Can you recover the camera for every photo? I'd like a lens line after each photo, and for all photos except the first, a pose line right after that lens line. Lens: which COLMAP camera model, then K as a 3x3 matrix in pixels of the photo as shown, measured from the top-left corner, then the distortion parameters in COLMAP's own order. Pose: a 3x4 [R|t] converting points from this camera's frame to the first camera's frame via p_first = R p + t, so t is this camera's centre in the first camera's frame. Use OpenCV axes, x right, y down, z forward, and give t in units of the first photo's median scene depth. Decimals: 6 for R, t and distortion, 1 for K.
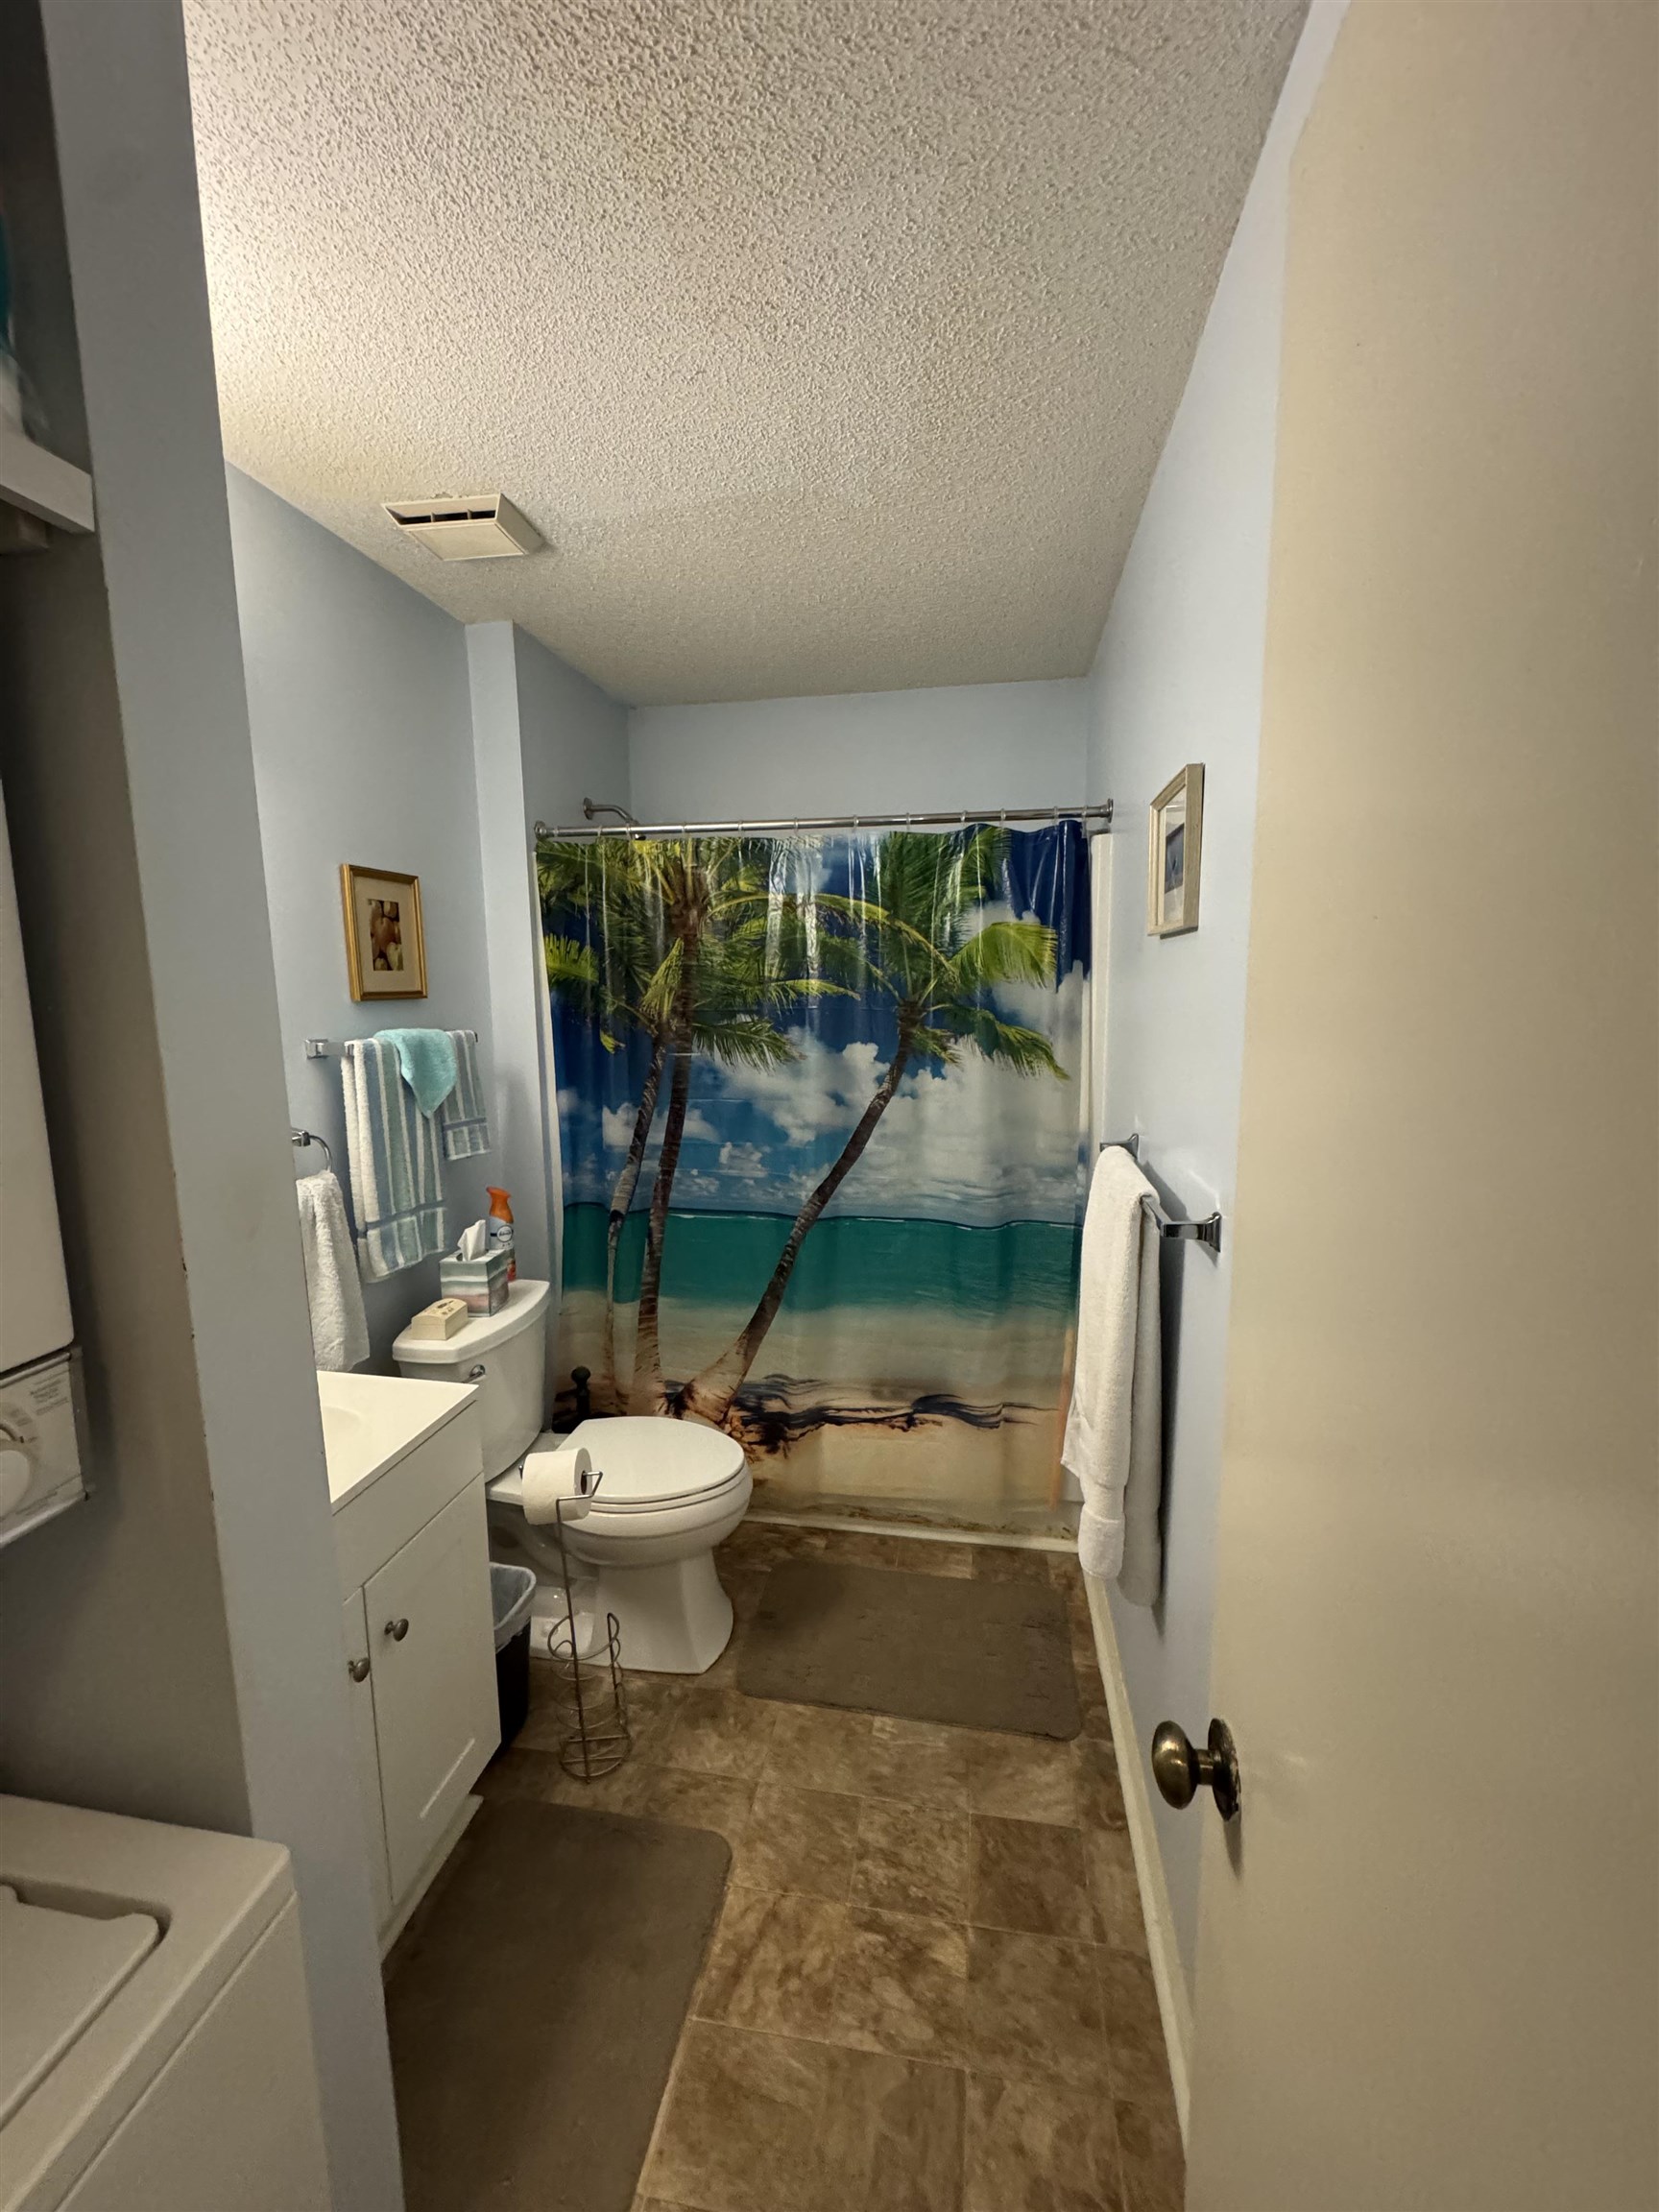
lens RADIAL K [[883.5, 0, 829.7], [0, 883.5, 1104.1], [0, 0, 1]] dist [-0.002776, 0.000949]
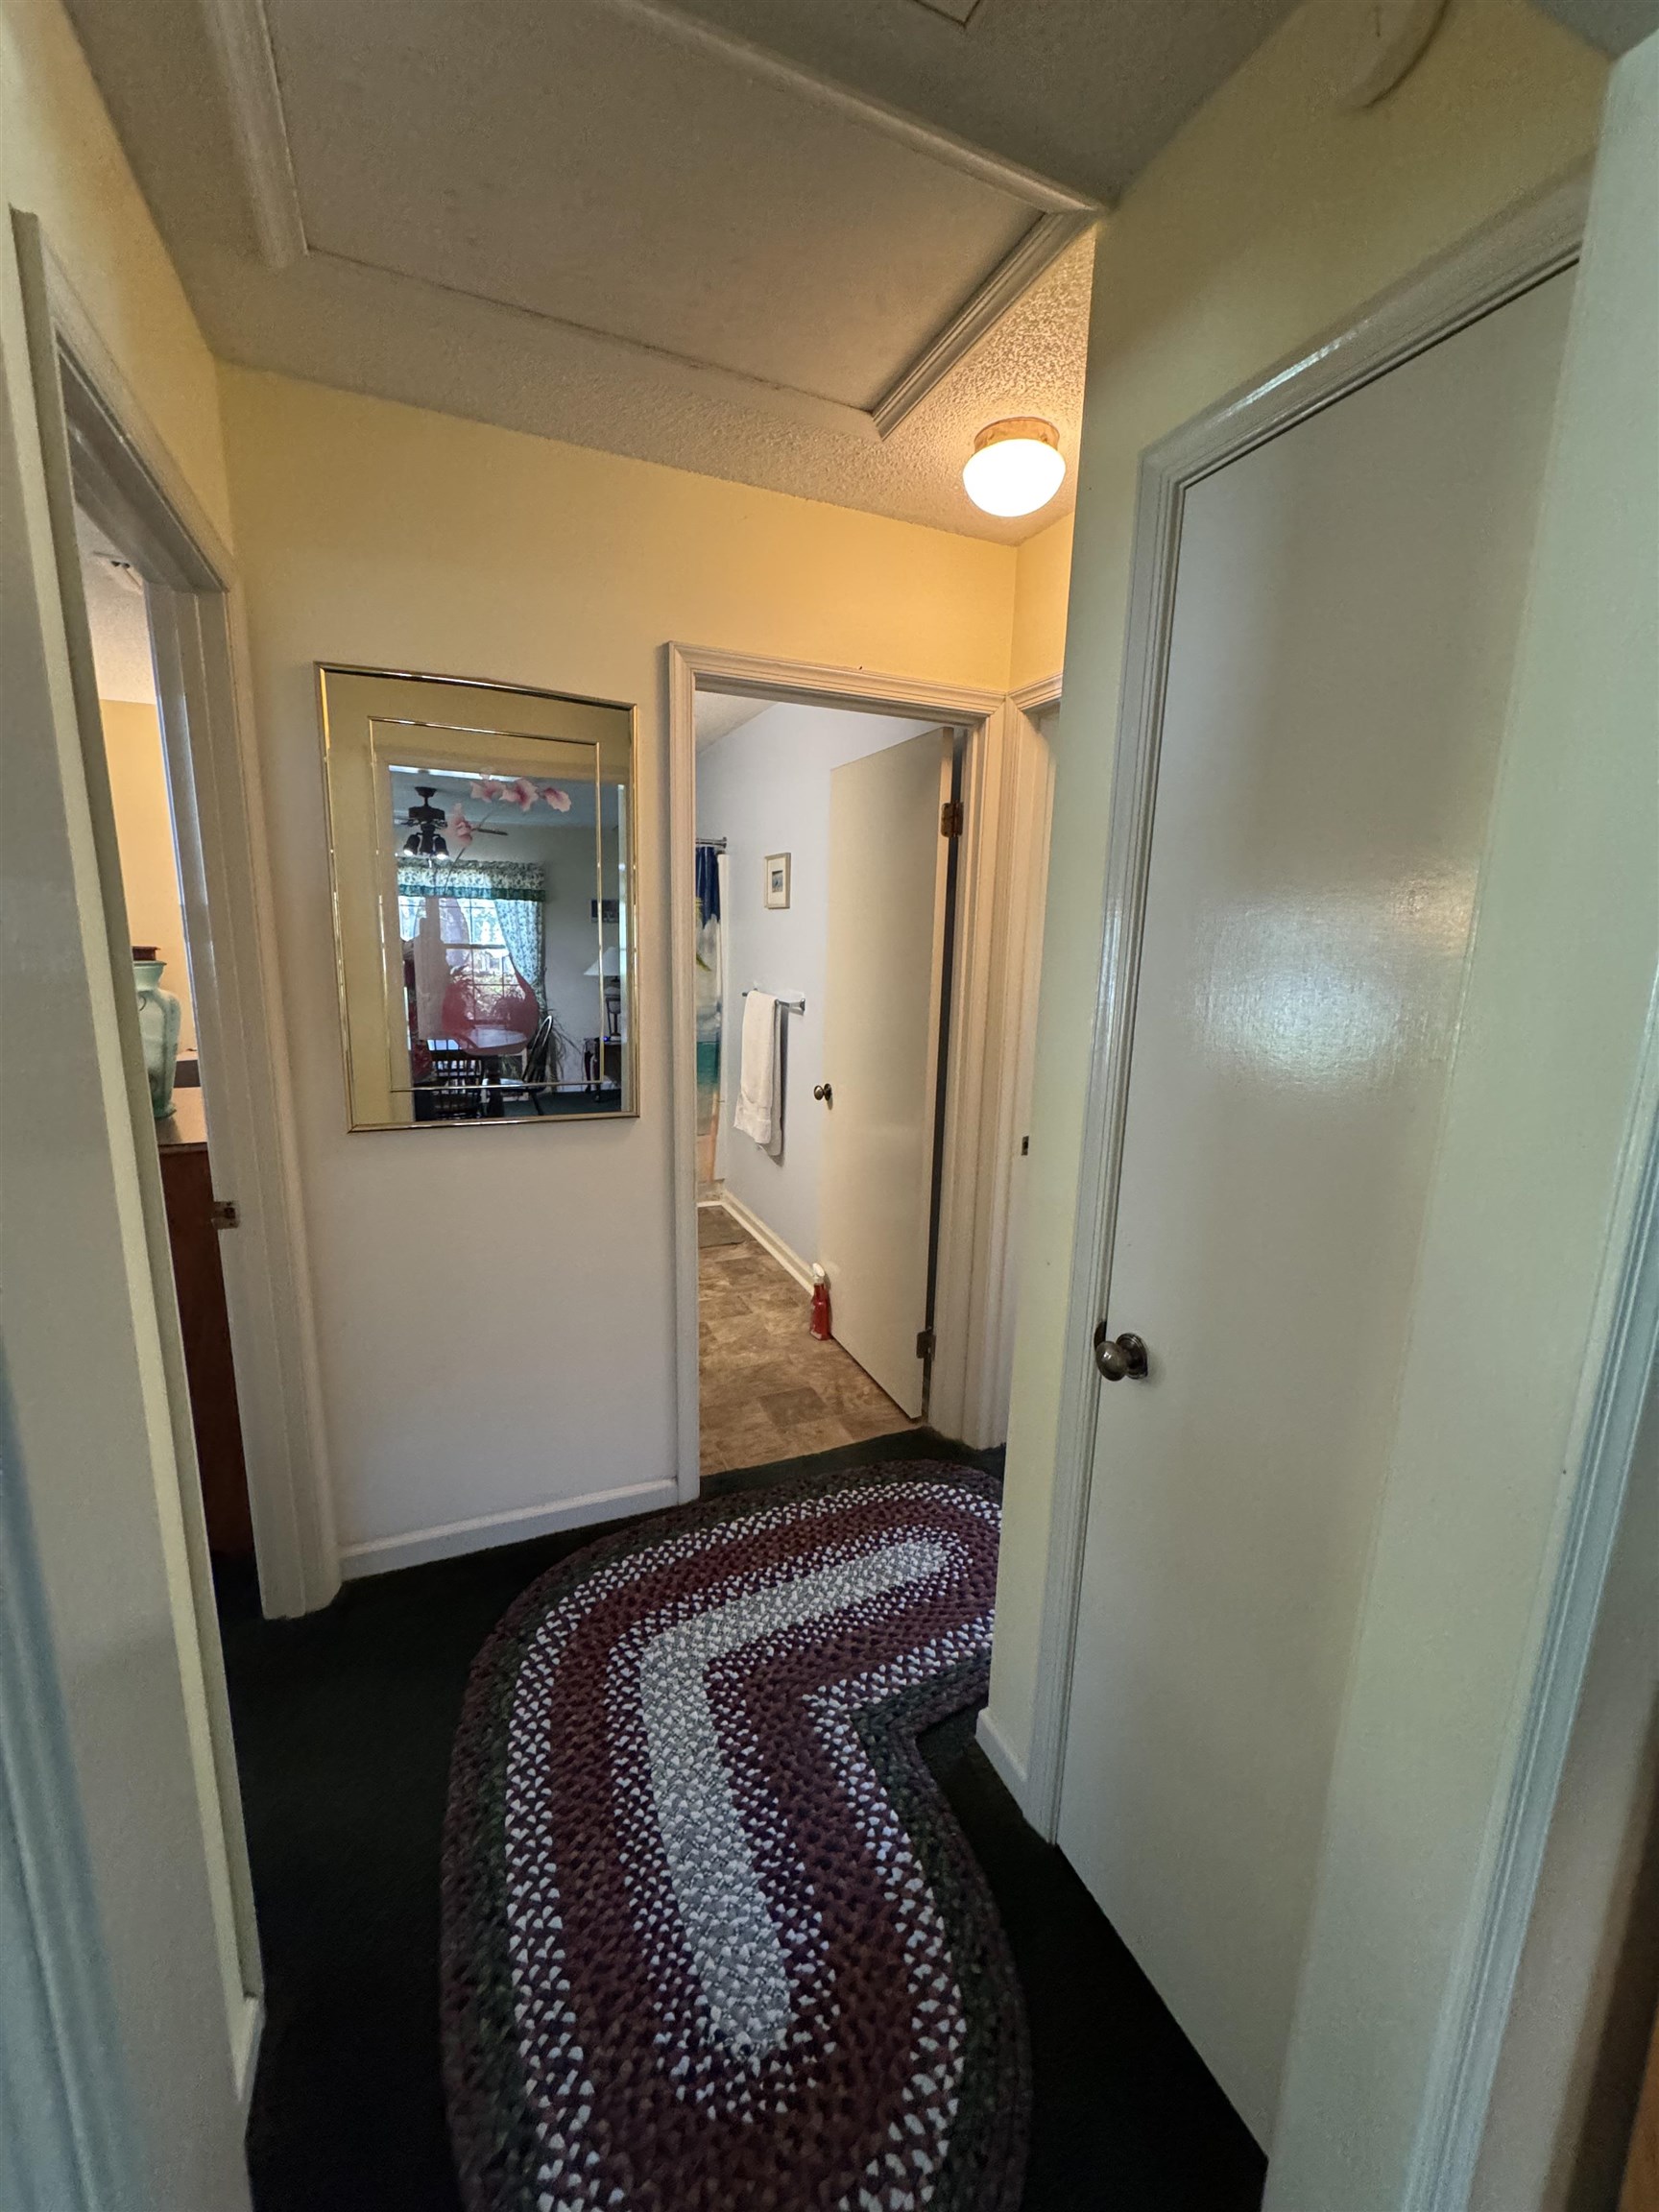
lens RADIAL K [[883.5, 0, 829.7], [0, 883.5, 1104.1], [0, 0, 1]] dist [-0.002776, 0.000949]
pose [[0.835521, -0.071917, 0.544731, -0.664651], [0.038489, 0.996622, 0.072542, 0.147768], [-0.548109, -0.039645, 0.835467, -0.923839]]
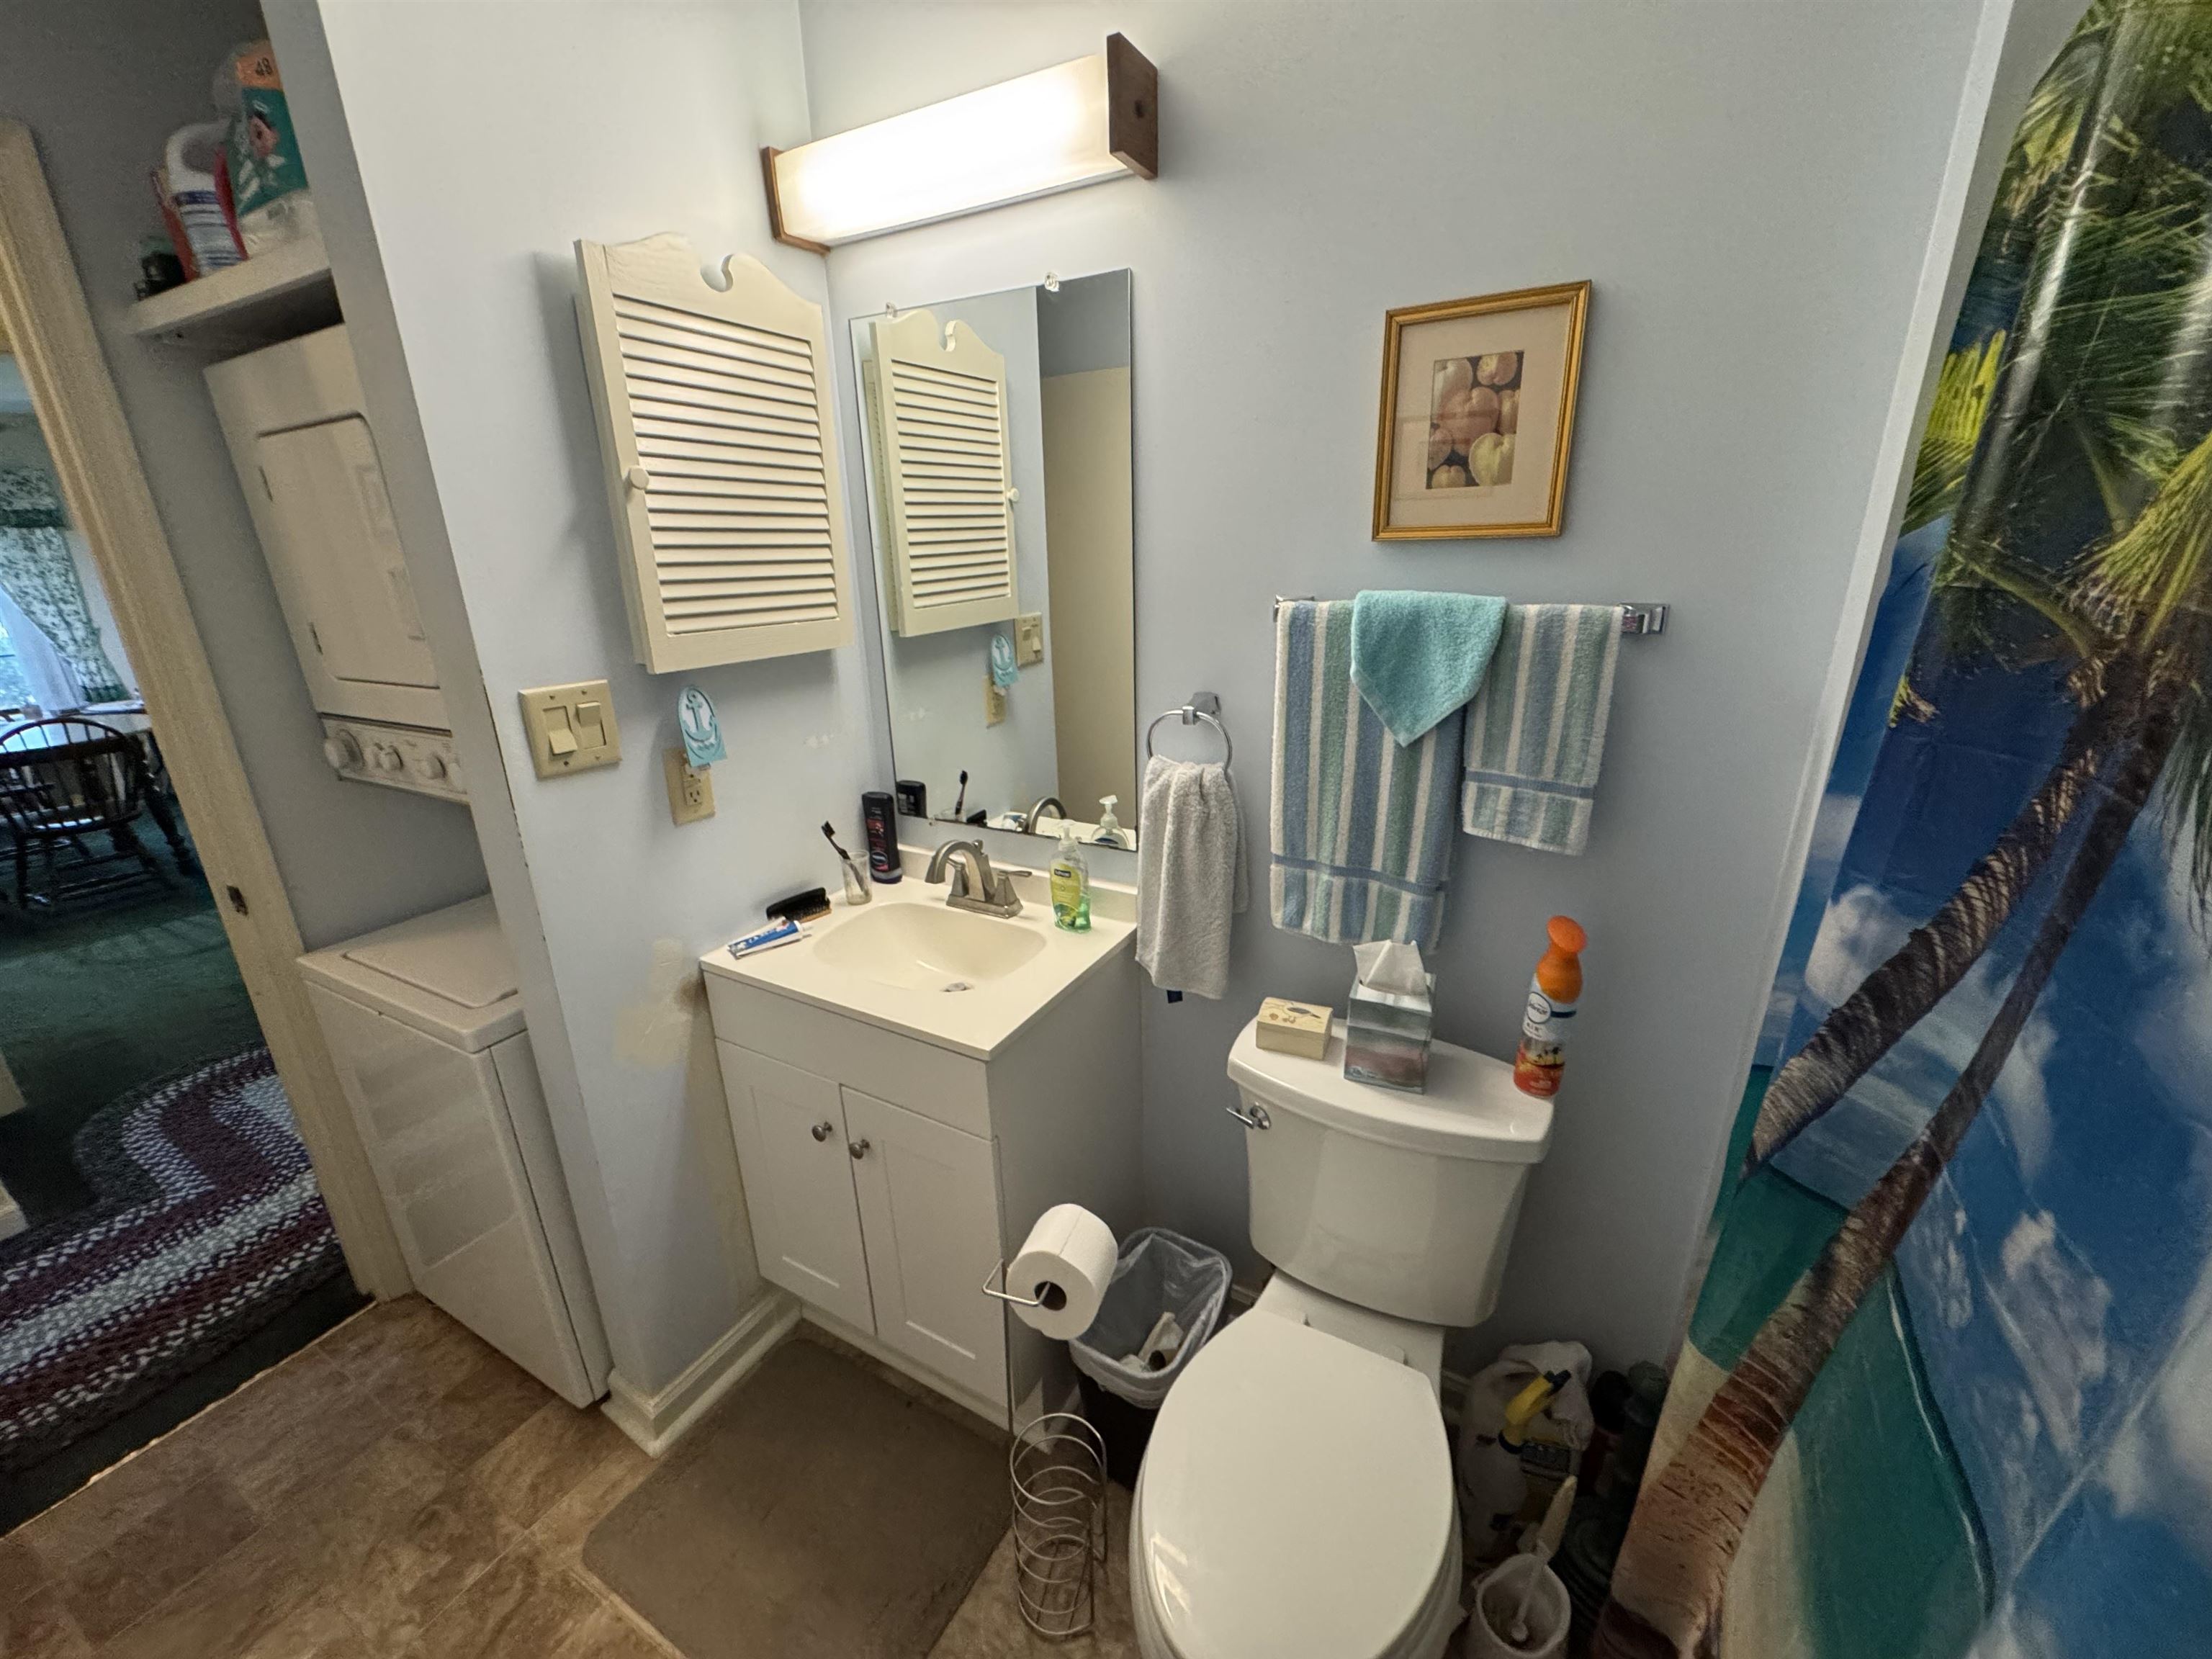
lens RADIAL K [[880.7, 0, 1105.7], [0, 880.7, 827.7], [0, 0, 1]] dist [0.000340, 0.000357]
pose [[-0.327419, 0.318073, -0.889734, 0.155127], [-0.097665, 0.925202, 0.366692, -0.123888], [0.939818, 0.206958, -0.271864, 0.911298]]
